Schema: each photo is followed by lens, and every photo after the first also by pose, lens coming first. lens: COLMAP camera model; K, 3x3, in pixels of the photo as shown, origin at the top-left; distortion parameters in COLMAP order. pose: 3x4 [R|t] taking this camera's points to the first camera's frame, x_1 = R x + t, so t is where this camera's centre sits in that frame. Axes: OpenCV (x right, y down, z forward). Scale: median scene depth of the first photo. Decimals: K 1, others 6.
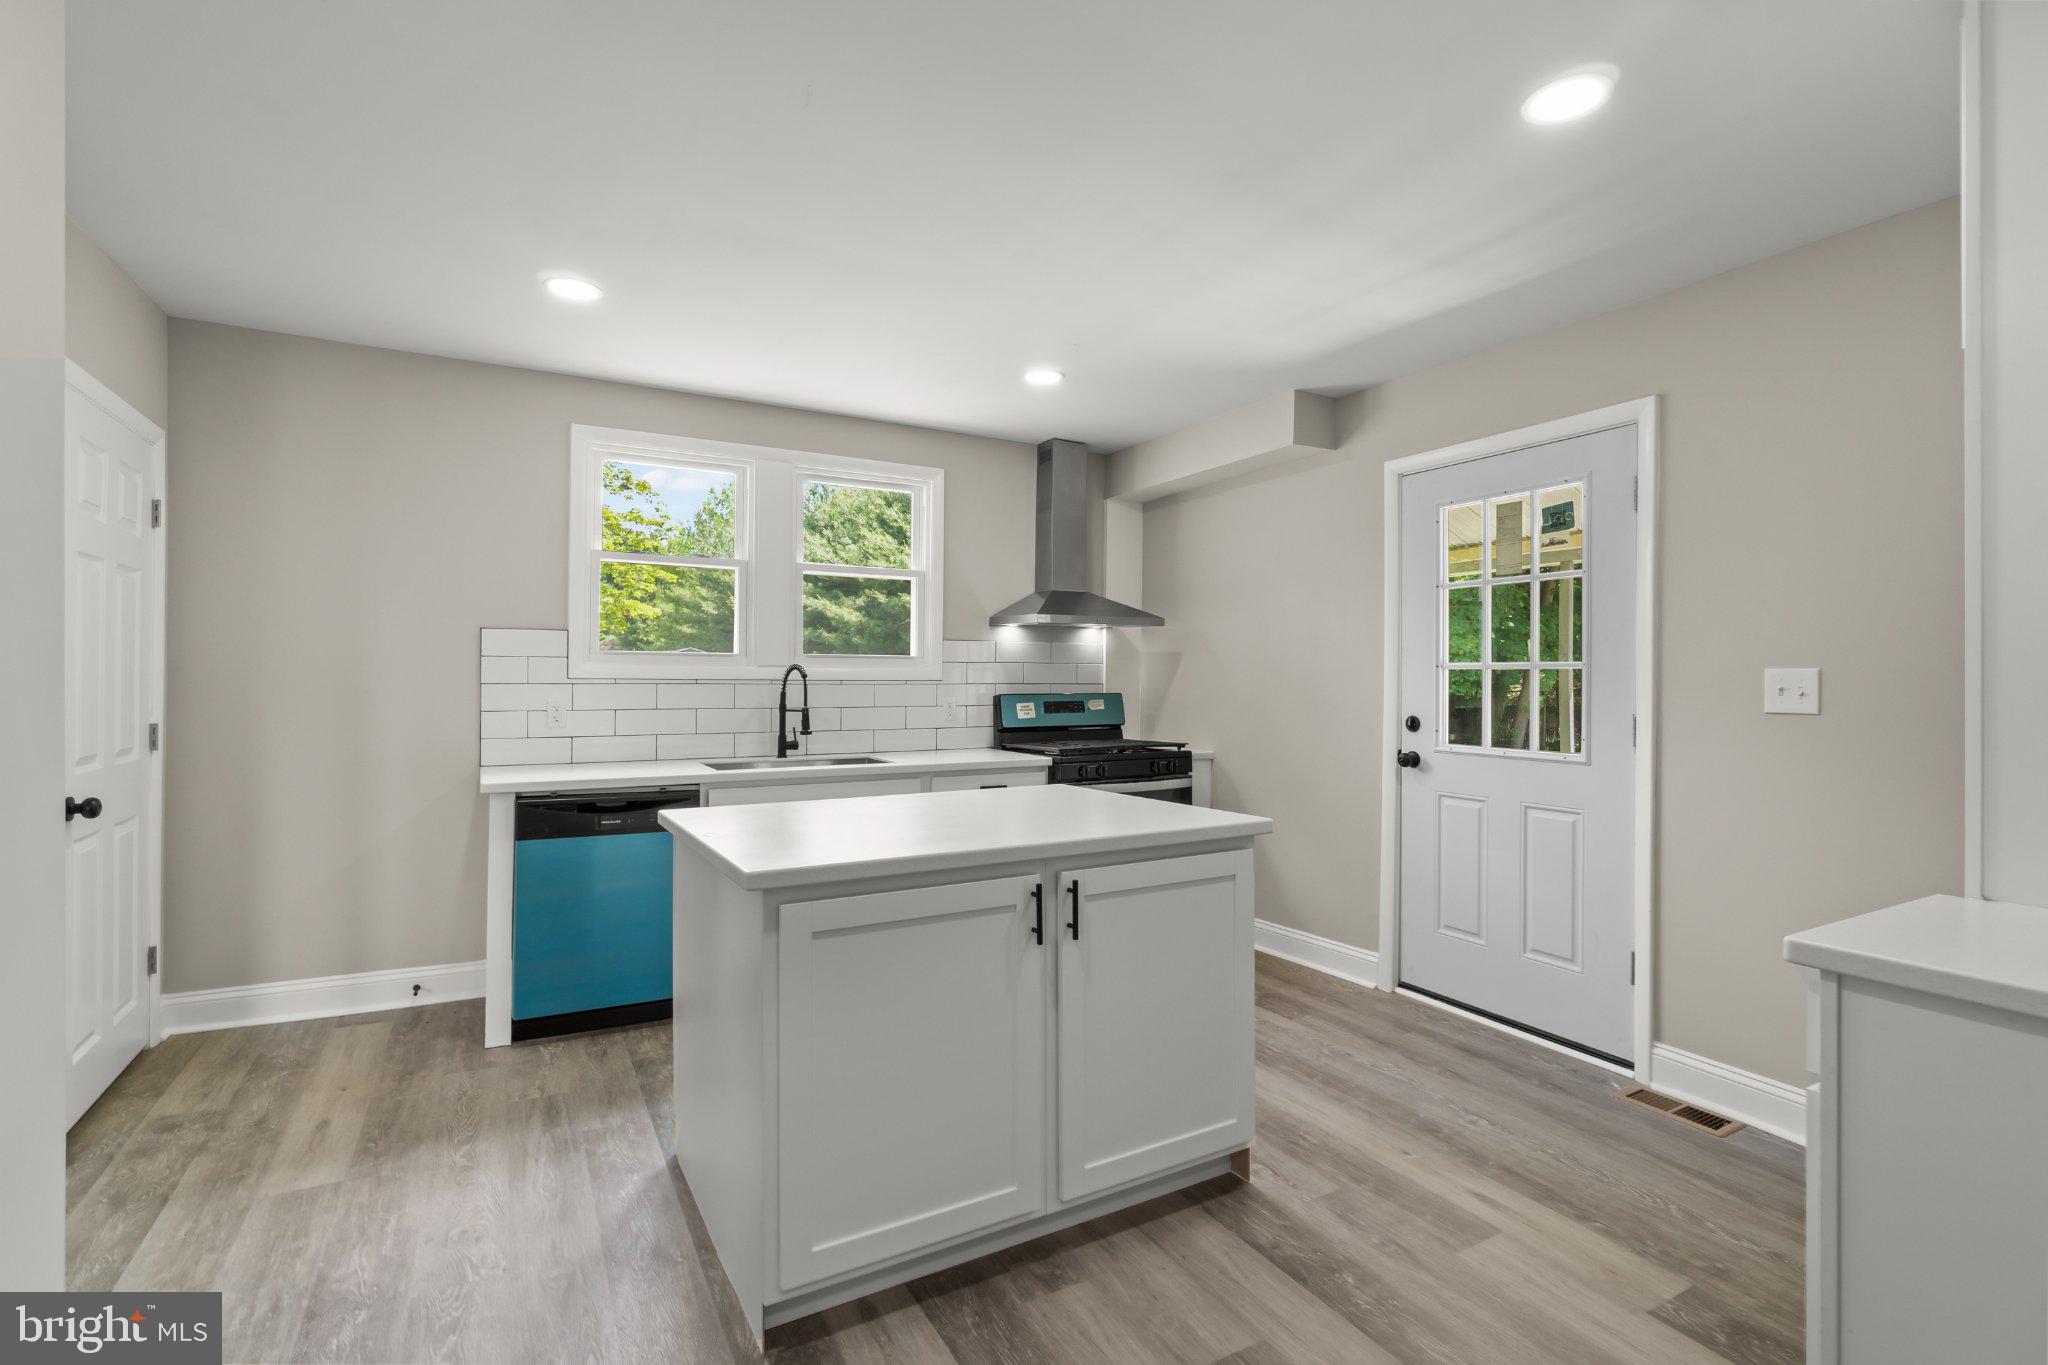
lens RADIAL K [[943.8, 0, 1022.0], [0, 943.8, 681.8], [0, 0, 1]] dist [-0.010866, 0.001604]
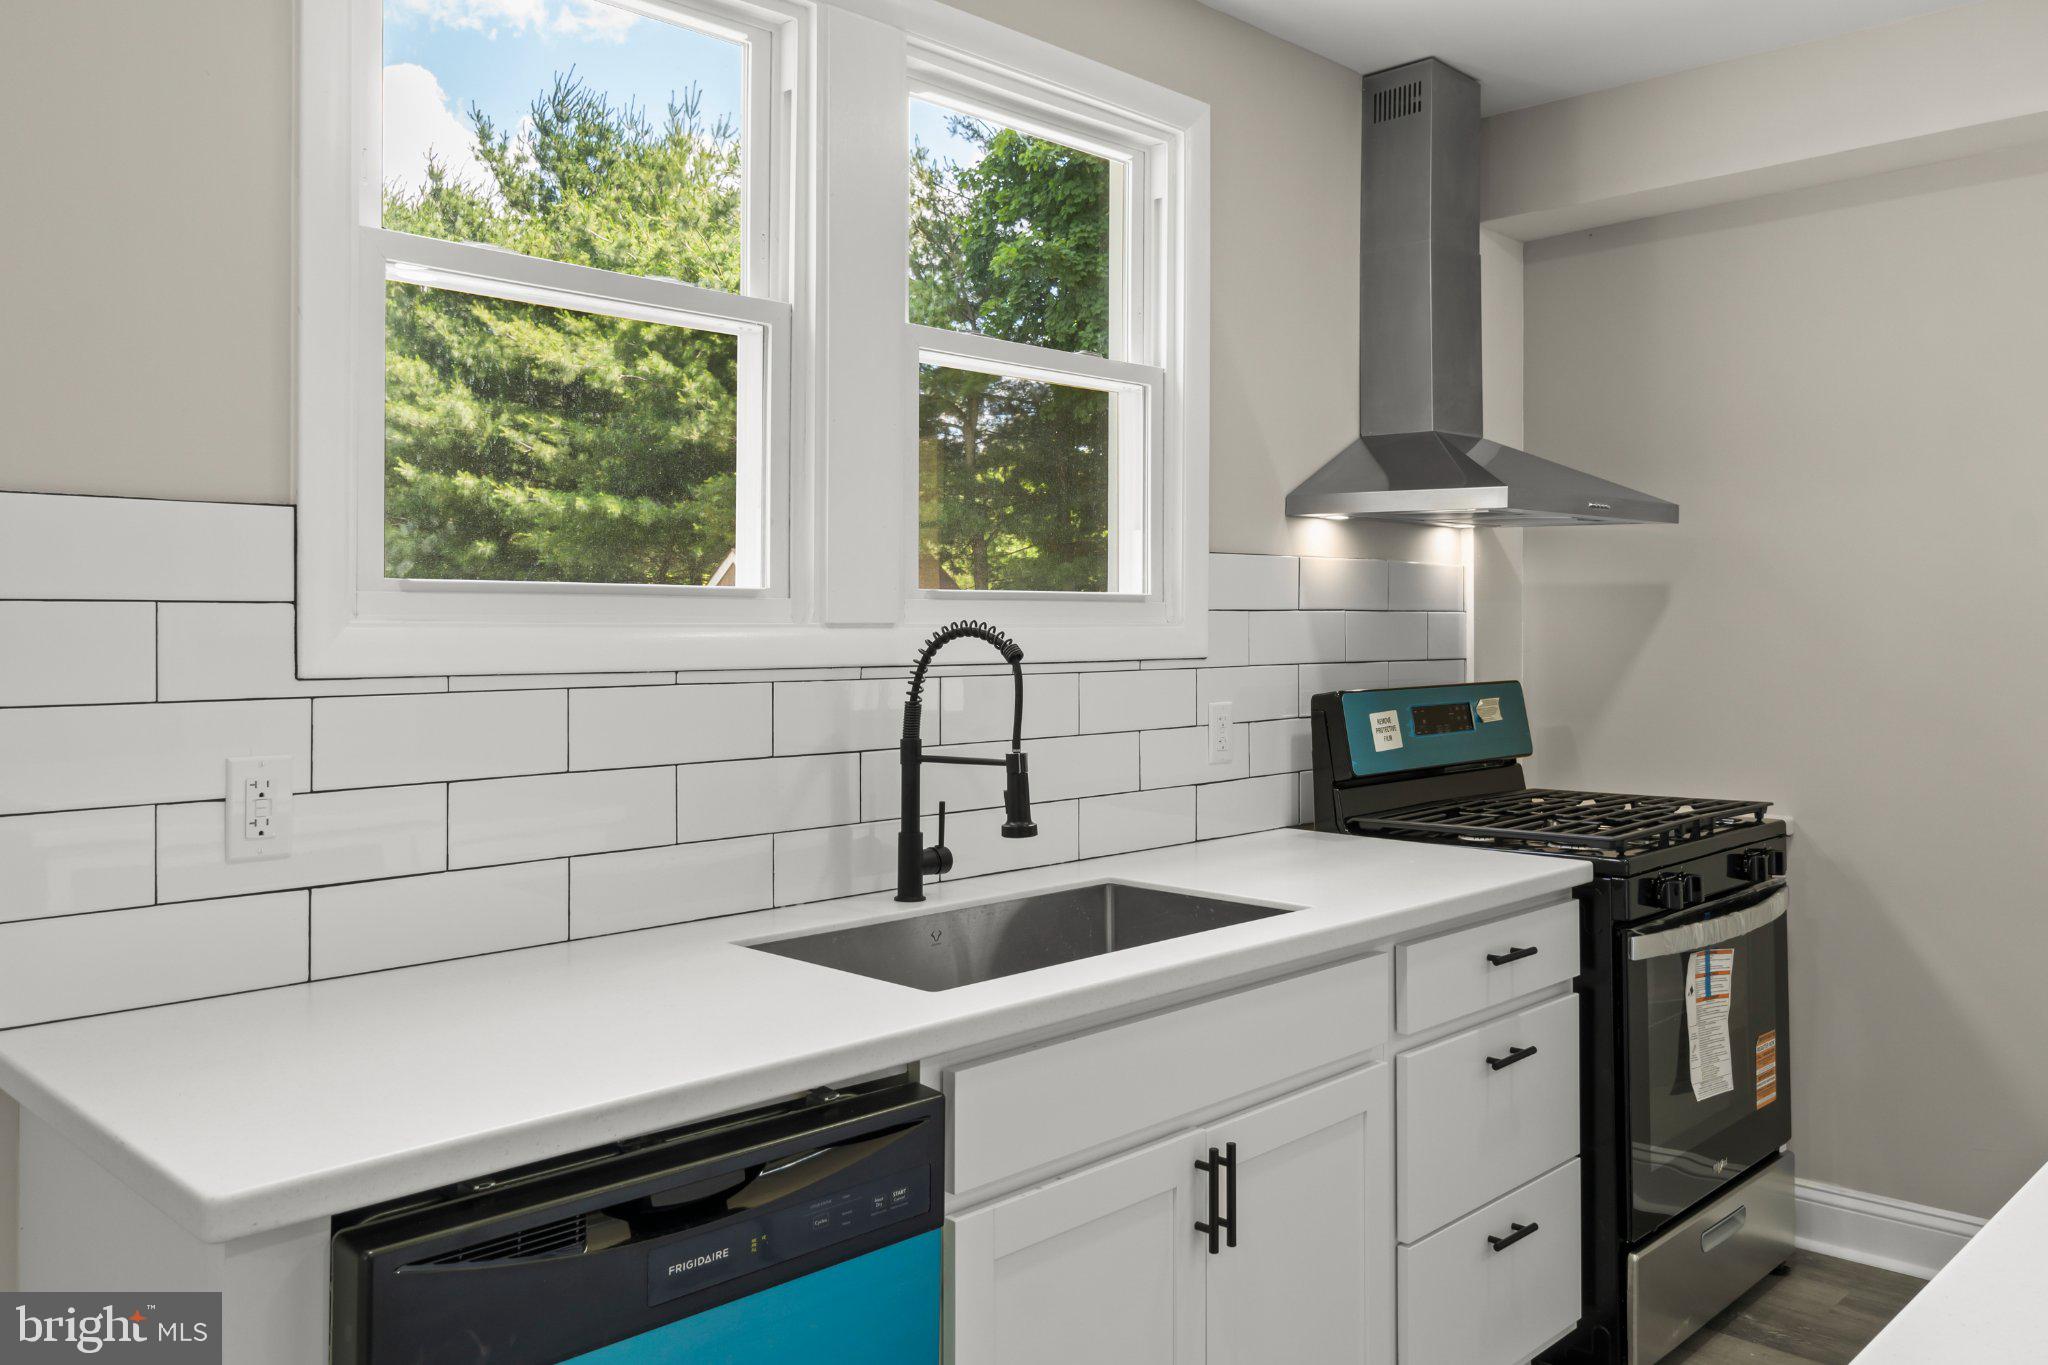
lens RADIAL K [[1596.4, 0, 1018.8], [0, 1596.4, 619.7], [0, 0, 1]] dist [0.002172, -0.003441]
pose [[0.962967, -0.003107, 0.269601, -0.399966], [0.004093, 0.999987, -0.003094, -0.018168], [-0.269588, 0.004082, 0.962967, 0.481295]]
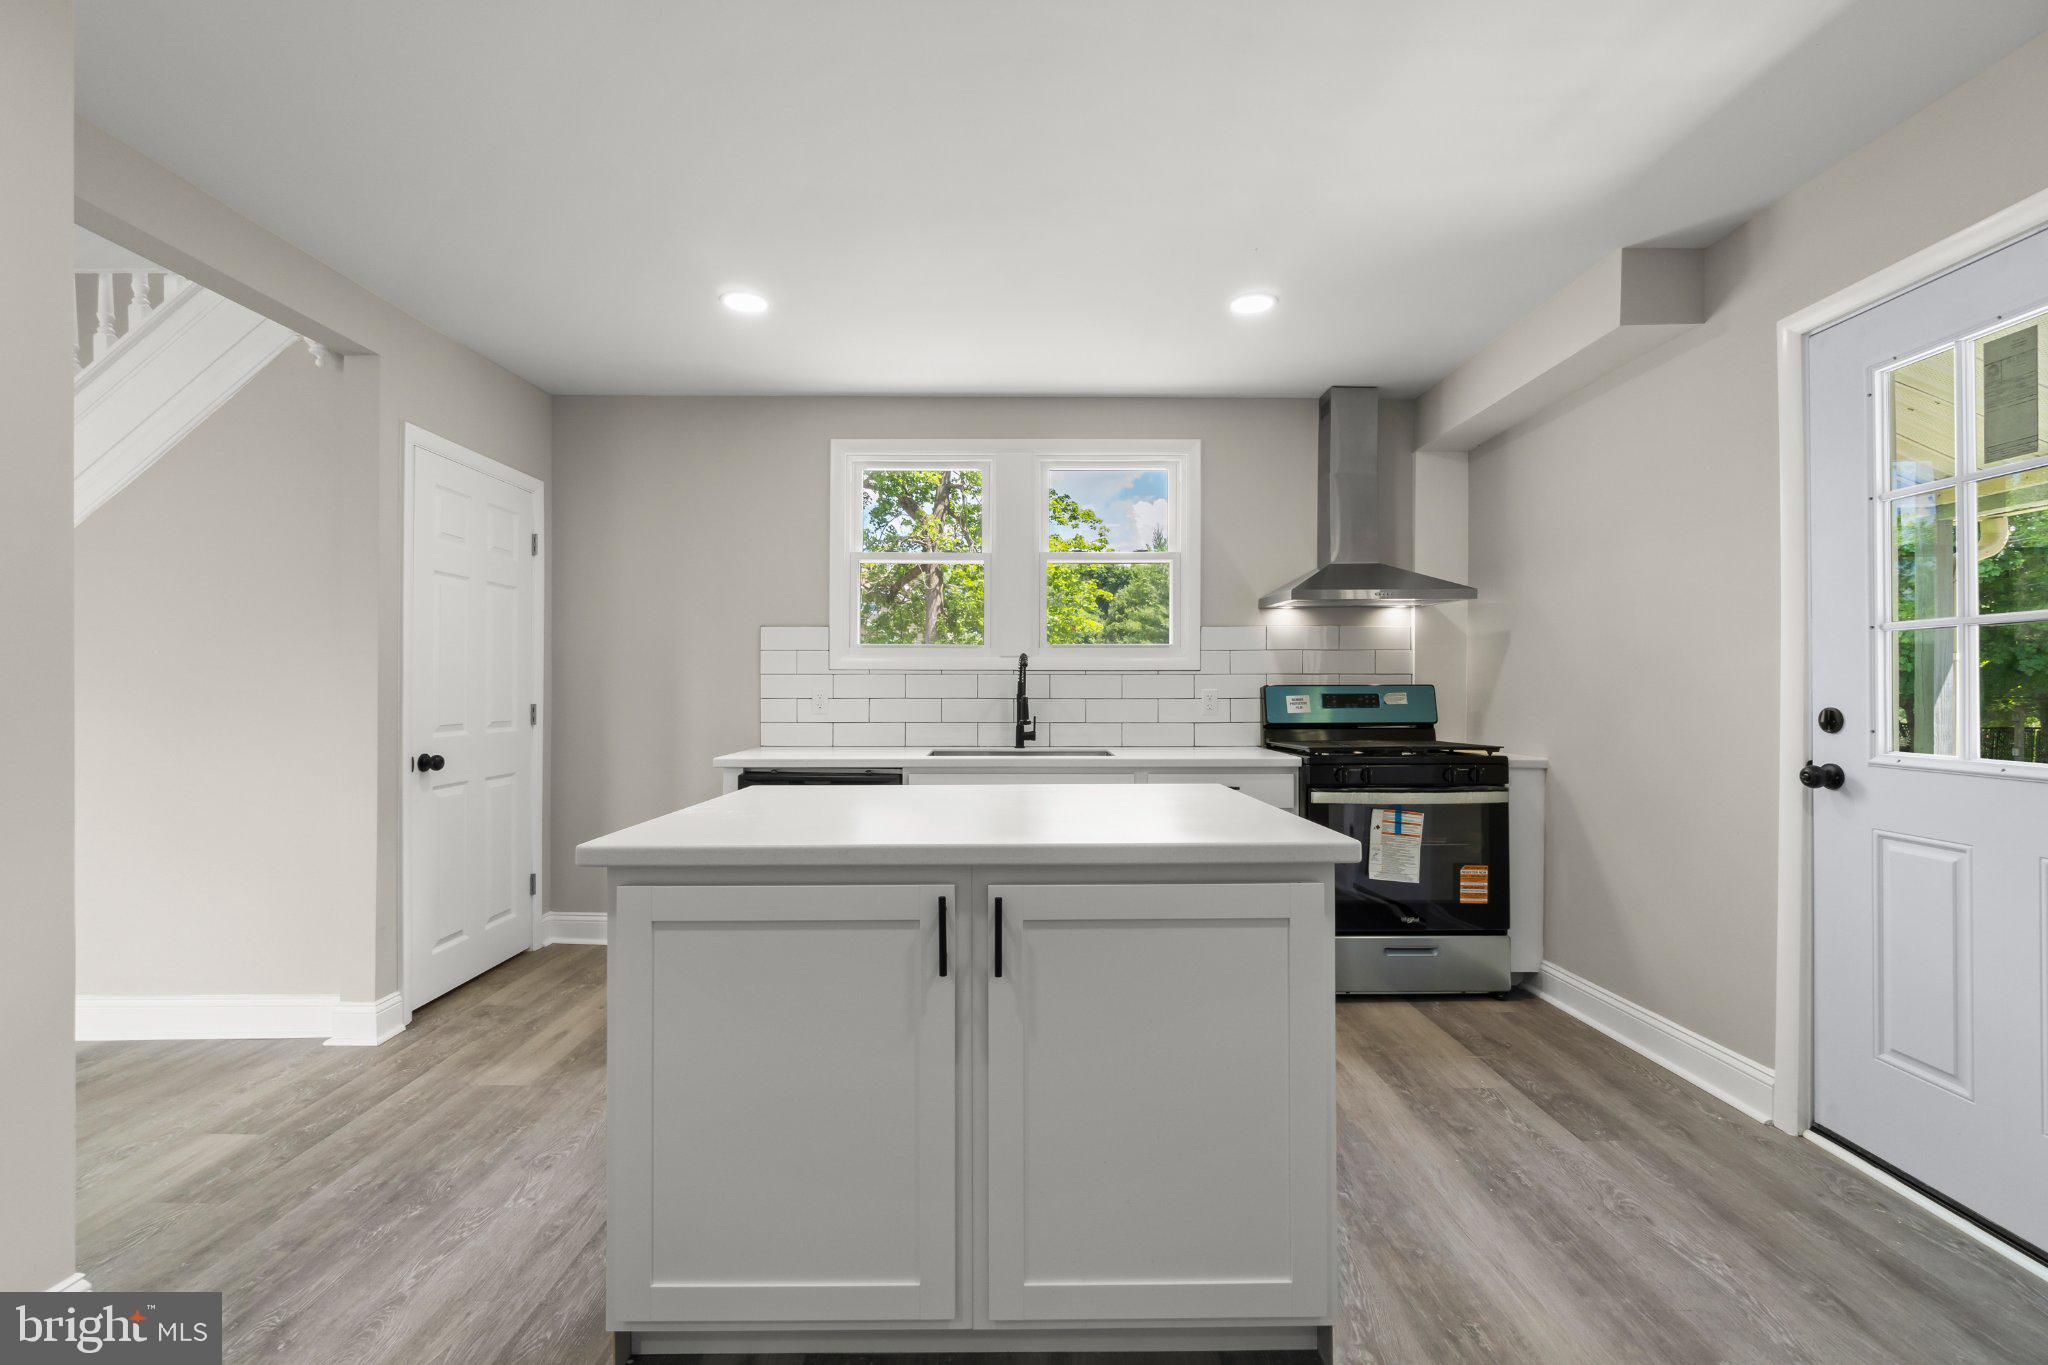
lens RADIAL K [[881.7, 0, 1020.2], [0, 881.7, 684.2], [0, 0, 1]] dist [-0.007851, 0.003357]
pose [[0.871061, -0.006185, -0.491137, 0.219741], [0.001390, 0.999948, -0.010127, 0.024359], [0.491174, 0.008139, 0.871024, 0.205449]]
